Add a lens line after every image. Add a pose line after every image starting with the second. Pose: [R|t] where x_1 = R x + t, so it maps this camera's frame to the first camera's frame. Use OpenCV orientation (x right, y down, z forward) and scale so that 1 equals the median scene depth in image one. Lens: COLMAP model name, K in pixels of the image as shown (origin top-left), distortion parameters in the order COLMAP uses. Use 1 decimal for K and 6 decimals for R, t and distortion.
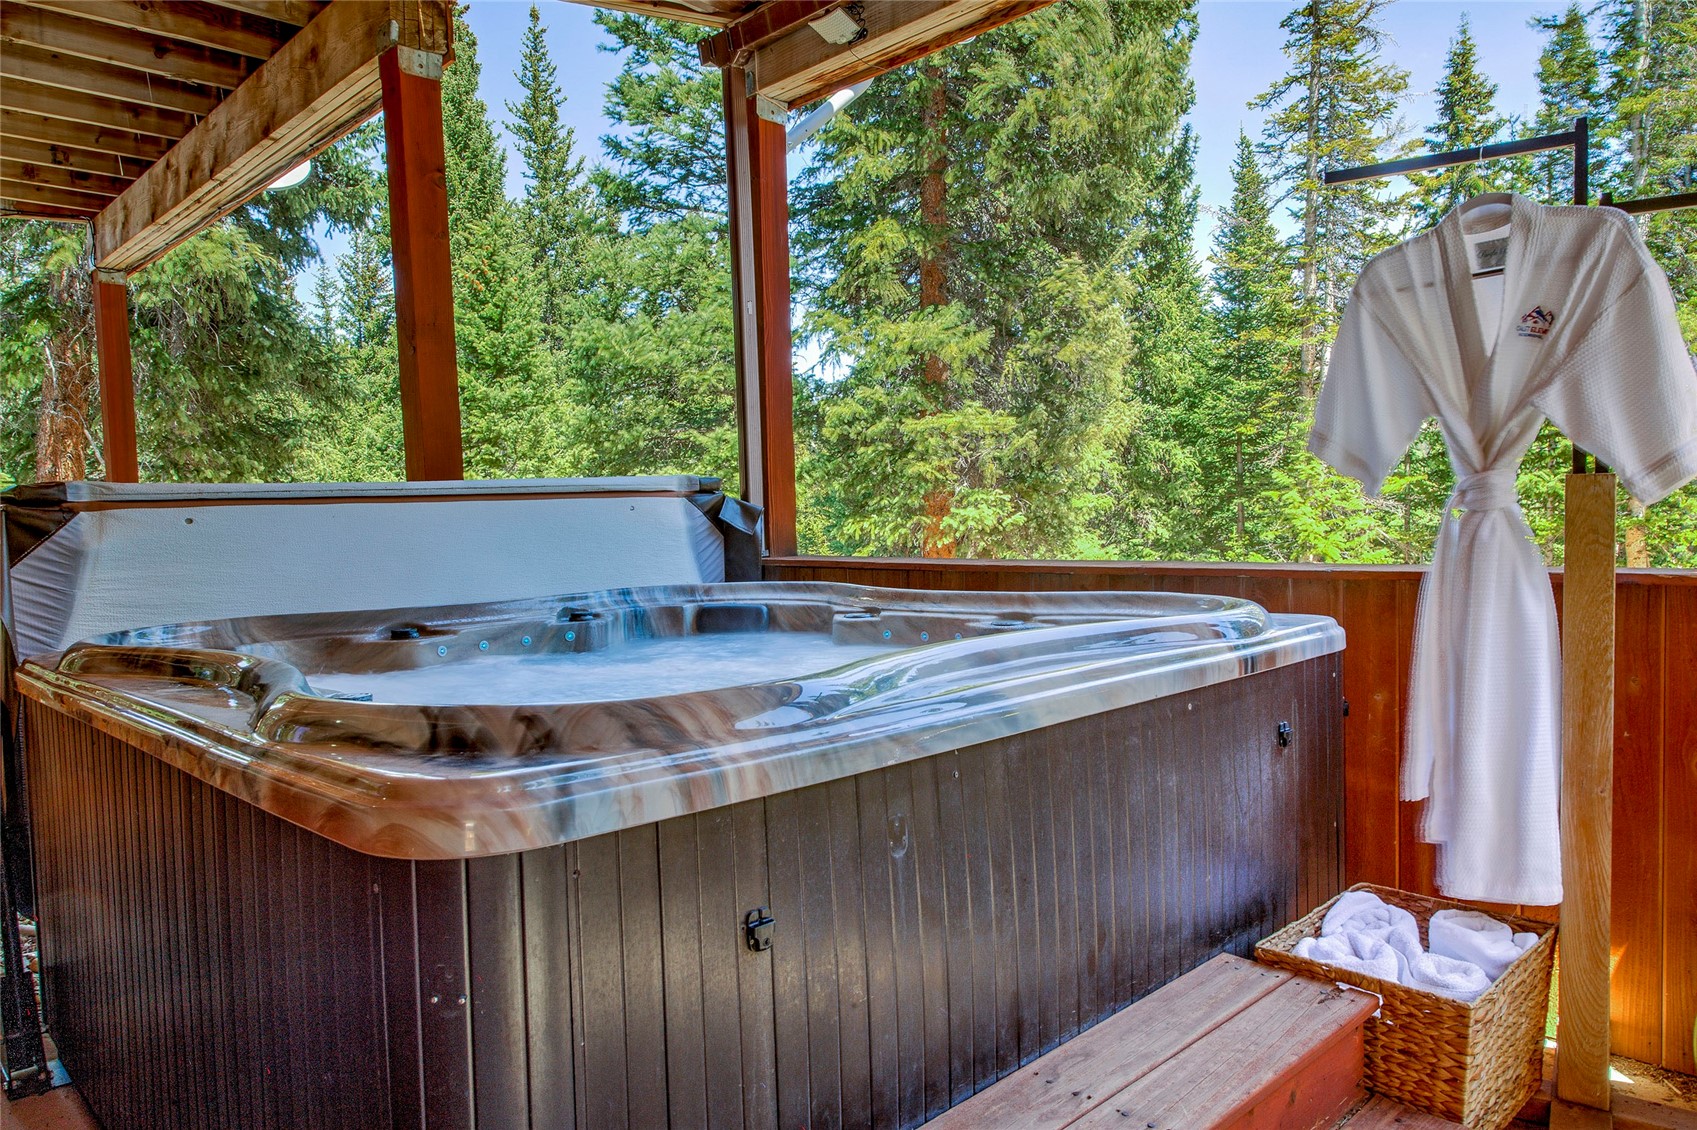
lens RADIAL K [[1191.9, 0, 849.6], [0, 1191.9, 558.0], [0, 0, 1]] dist [0.002743, -0.006947]
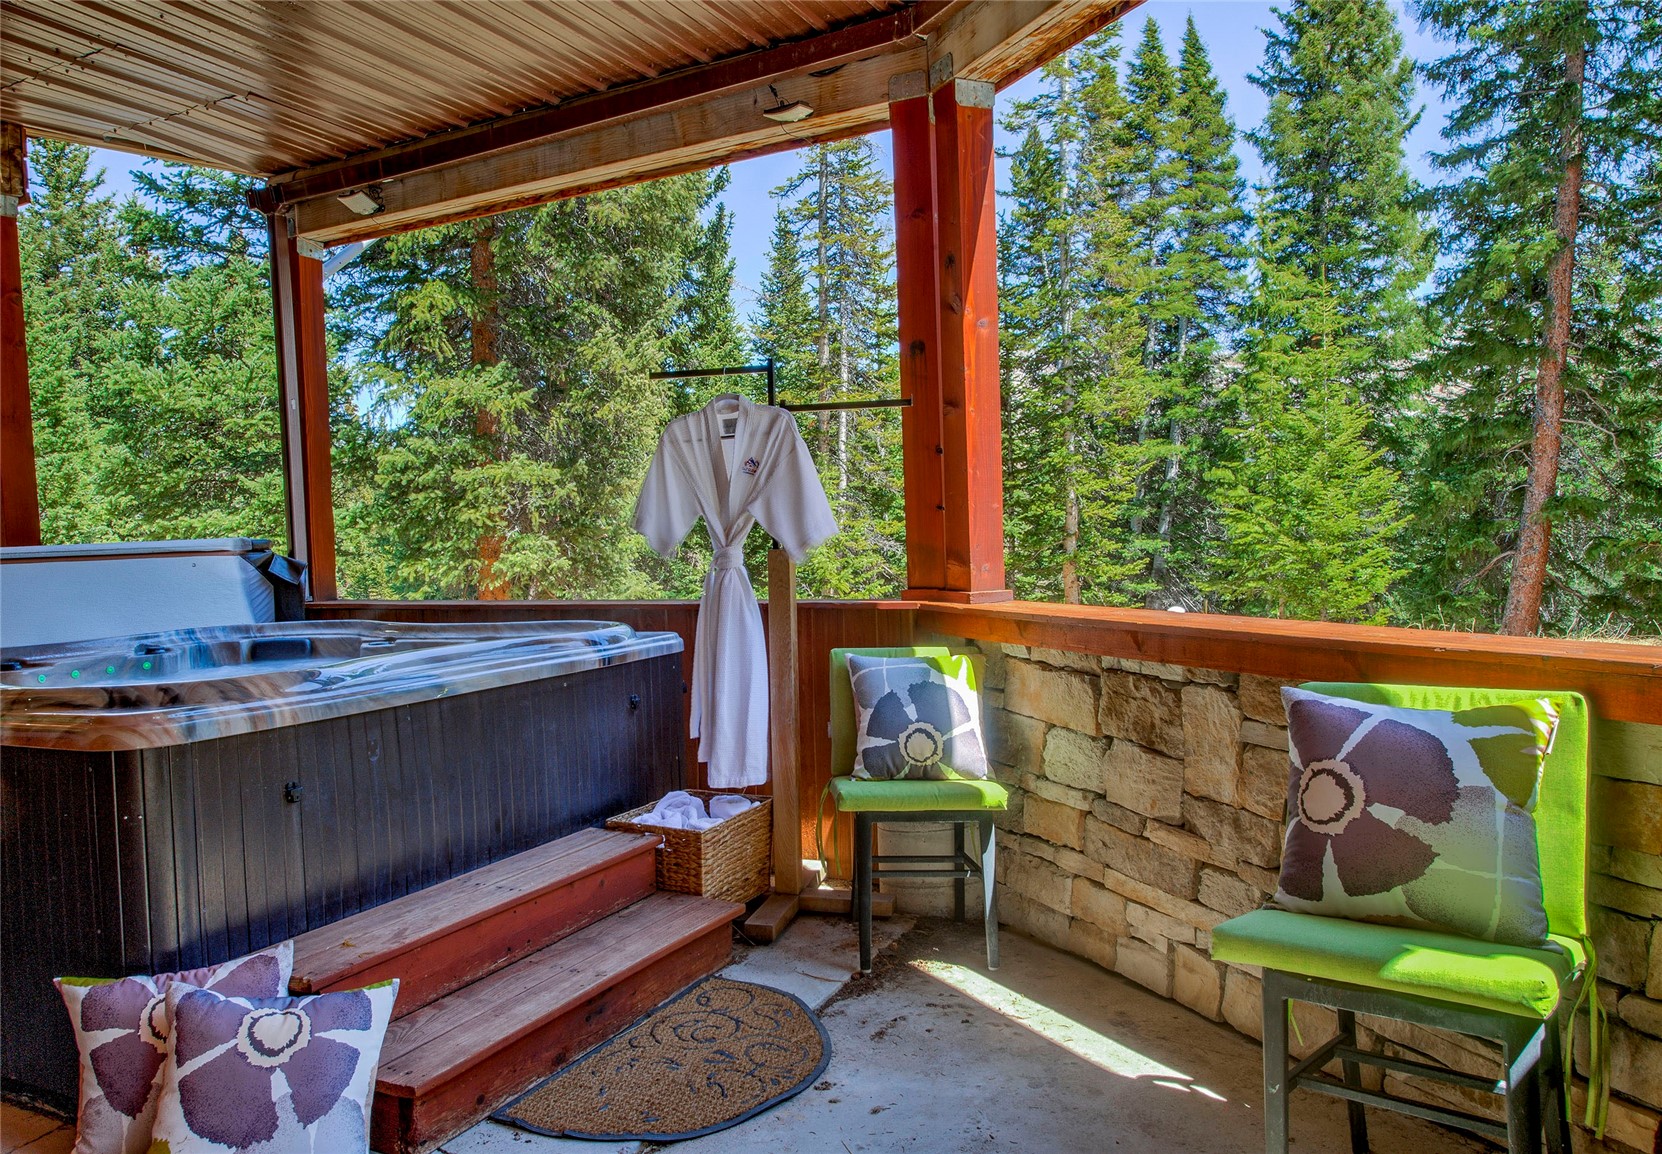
lens RADIAL K [[1209.9, 0, 802.9], [0, 1209.9, 578.7], [0, 0, 1]] dist [-0.015487, 0.014863]
pose [[0.953151, -0.014539, 0.302144, 0.040733], [0.018598, 0.999771, -0.010561, -0.001788], [-0.301921, 0.015685, 0.953204, -0.367328]]
